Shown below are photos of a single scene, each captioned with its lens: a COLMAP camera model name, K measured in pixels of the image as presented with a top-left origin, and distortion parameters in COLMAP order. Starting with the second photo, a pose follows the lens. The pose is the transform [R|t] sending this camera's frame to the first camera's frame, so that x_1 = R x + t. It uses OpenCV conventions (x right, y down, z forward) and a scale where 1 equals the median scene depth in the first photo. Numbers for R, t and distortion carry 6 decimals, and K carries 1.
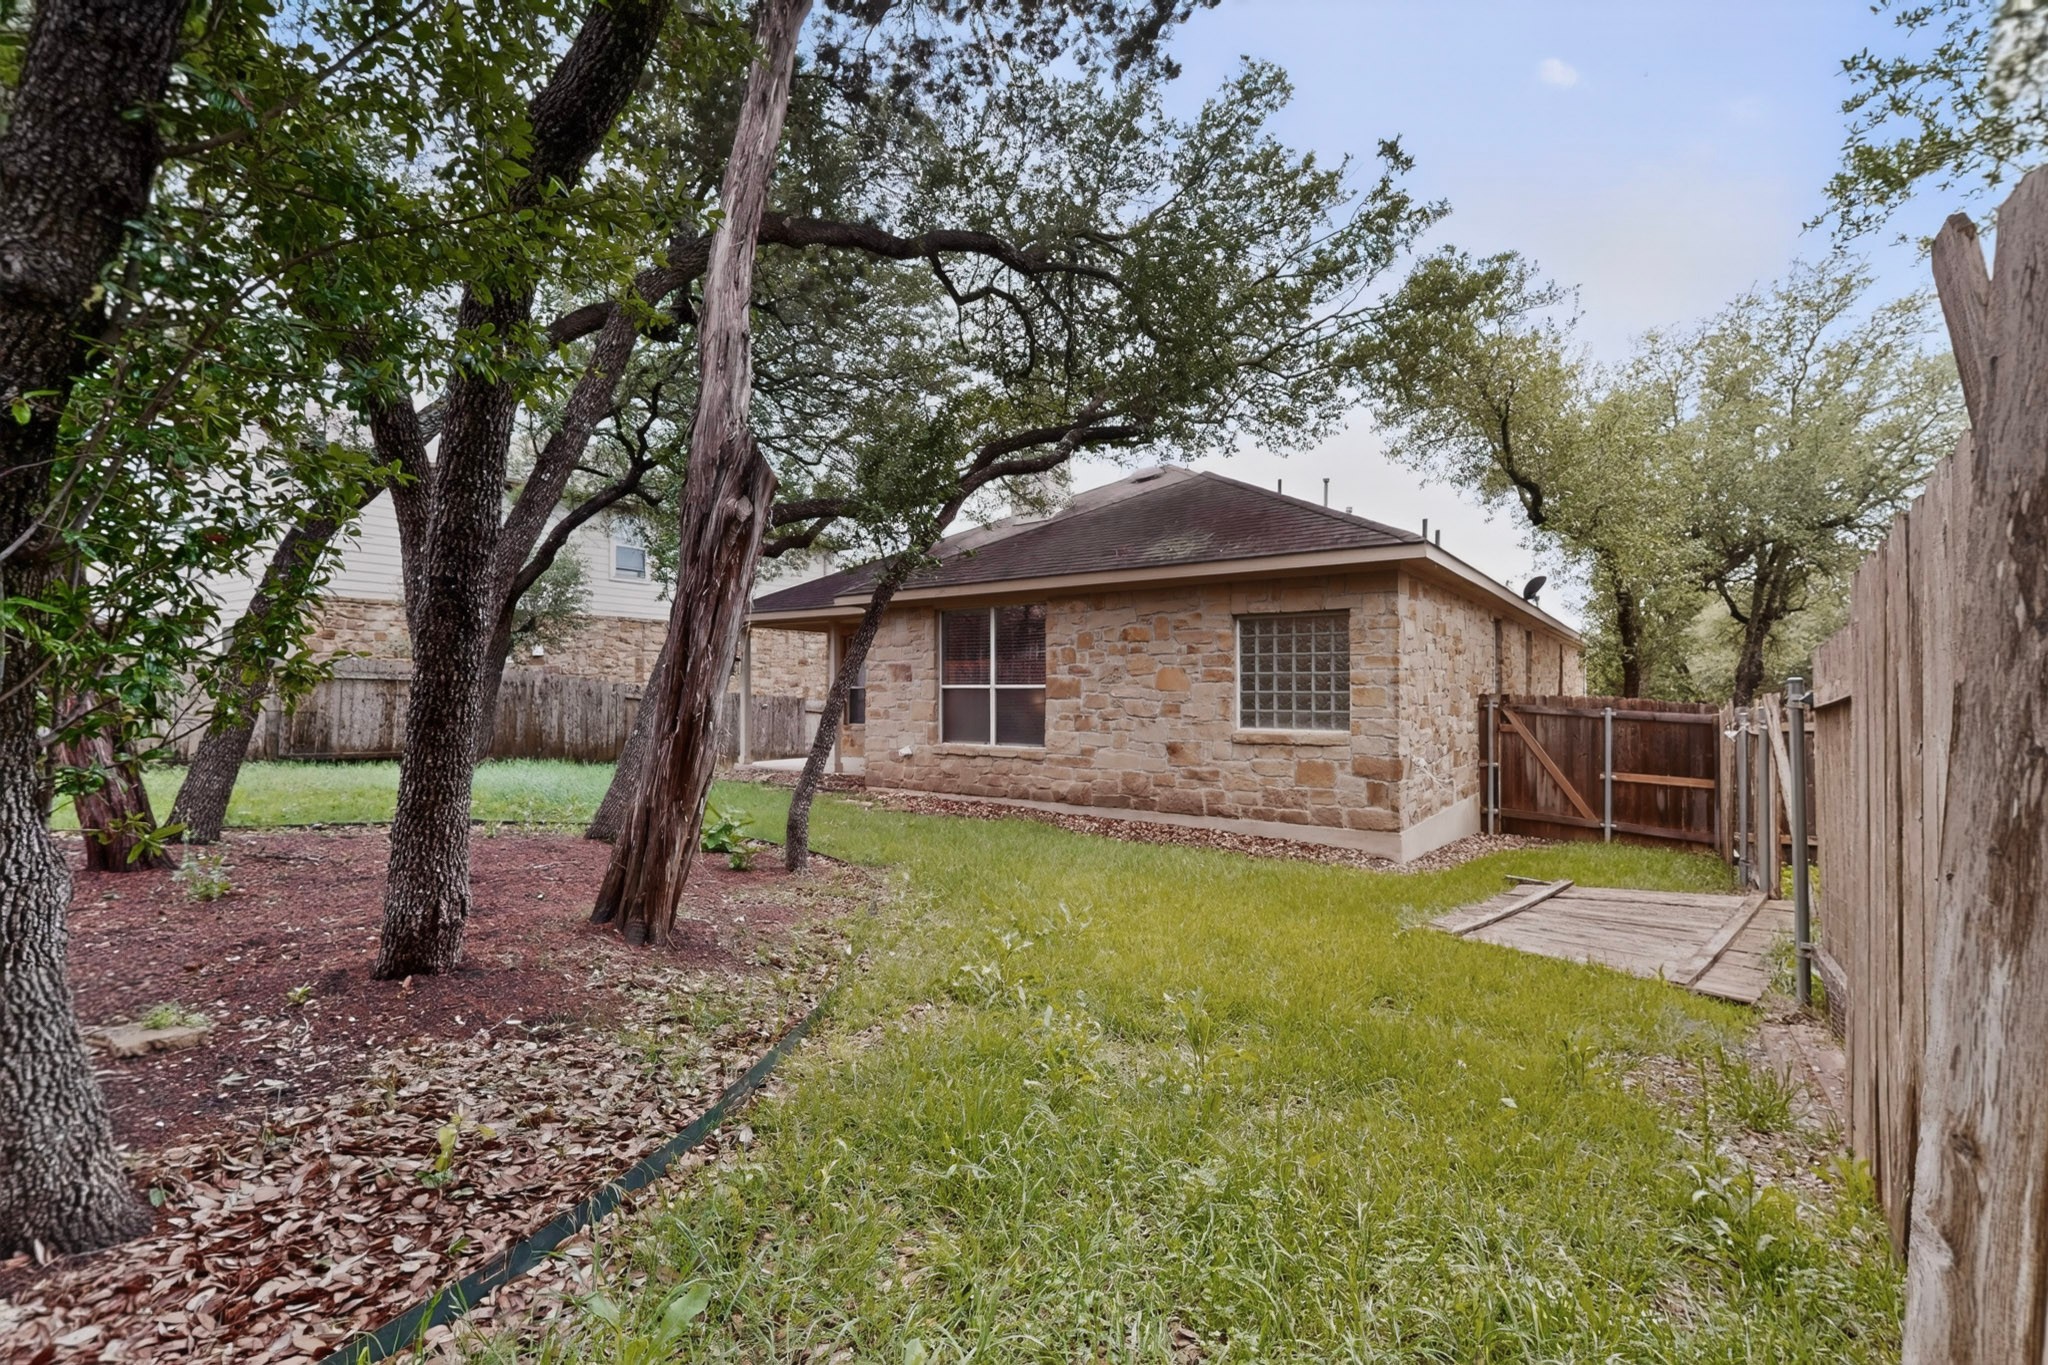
lens RADIAL K [[889.6, 0, 1023.9], [0, 889.6, 683.4], [0, 0, 1]] dist [-0.008101, -0.000301]
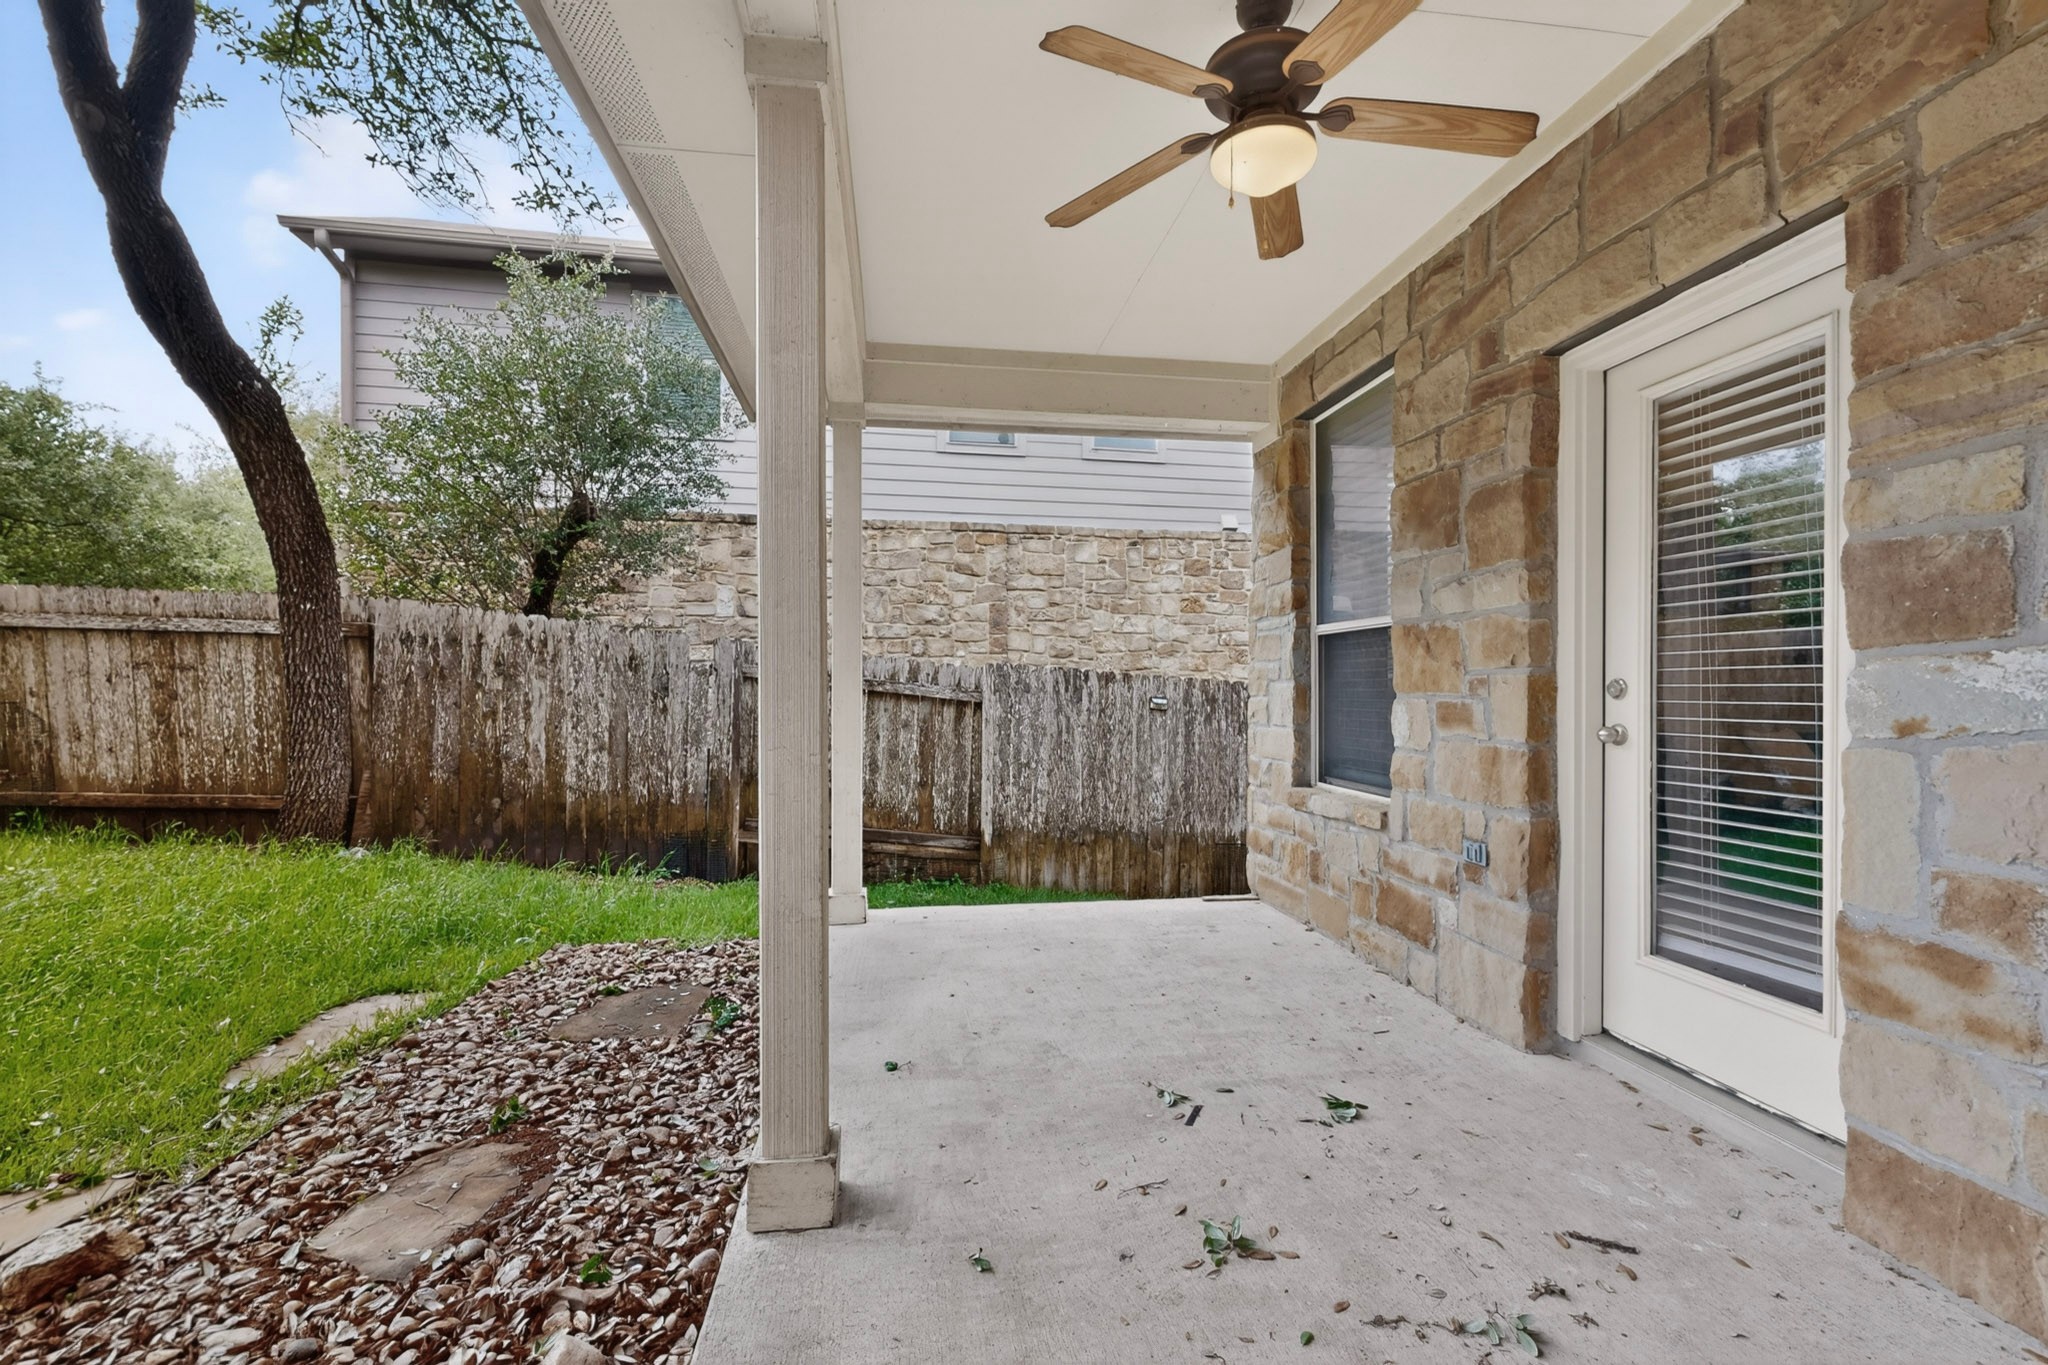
lens RADIAL K [[889.6, 0, 1023.8], [0, 889.6, 688.2], [0, 0, 1]] dist [-0.008101, -0.000301]
pose [[0.709966, 0.002646, -0.704231, -0.093957], [0.004019, 0.999961, 0.007809, 0.020010], [0.704225, -0.008375, 0.709928, 0.881044]]
